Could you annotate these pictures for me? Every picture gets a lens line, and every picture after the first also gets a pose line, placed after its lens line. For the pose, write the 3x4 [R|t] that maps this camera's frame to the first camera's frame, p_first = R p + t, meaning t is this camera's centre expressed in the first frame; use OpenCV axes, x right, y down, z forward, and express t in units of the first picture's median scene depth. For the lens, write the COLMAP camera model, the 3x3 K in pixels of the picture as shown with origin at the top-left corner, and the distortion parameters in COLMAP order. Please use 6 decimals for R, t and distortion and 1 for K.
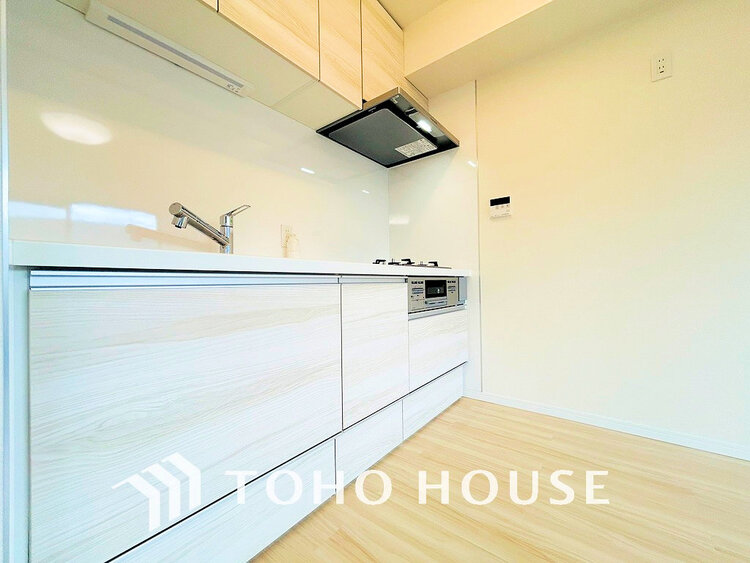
lens RADIAL K [[302.7, 0, 373.2], [0, 302.7, 278.6], [0, 0, 1]] dist [-0.000783, 0.001128]
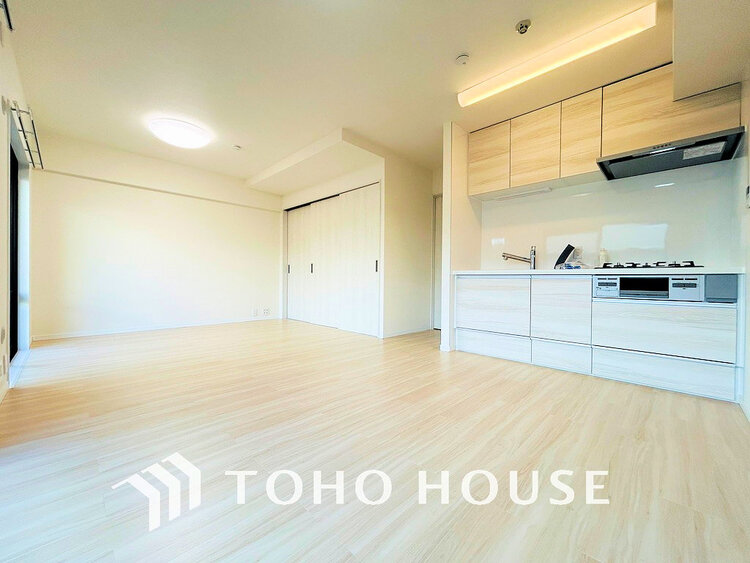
lens RADIAL K [[302.7, 0, 374.9], [0, 302.7, 281.6], [0, 0, 1]] dist [-0.000783, 0.001128]
pose [[-0.109818, 0.017683, -0.993794, 1.813615], [0.001362, 0.999843, 0.017640, -0.002422], [0.993951, 0.000584, -0.109825, -0.001399]]
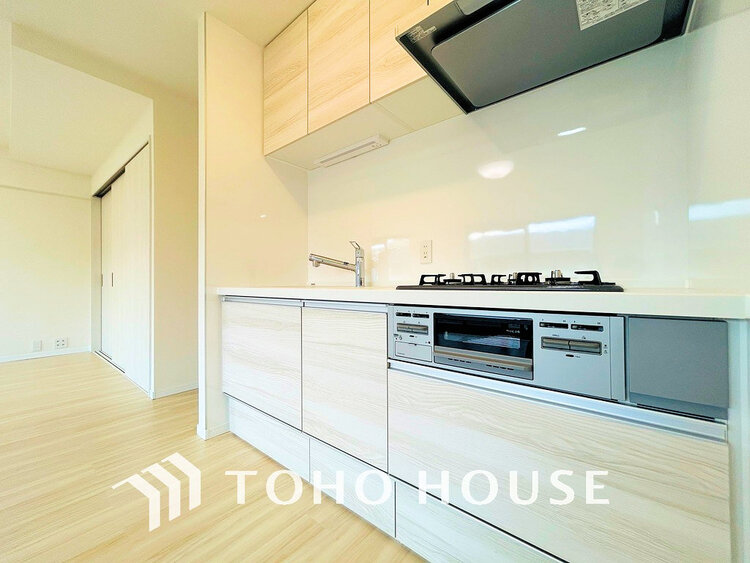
lens RADIAL K [[302.7, 0, 374.1], [0, 302.7, 281.6], [0, 0, 1]] dist [-0.000783, 0.001128]
pose [[-0.021156, 0.007556, -0.999748, 0.769385], [0.017061, 0.999829, 0.007196, -0.062021], [0.999631, -0.016904, -0.021282, 0.945040]]
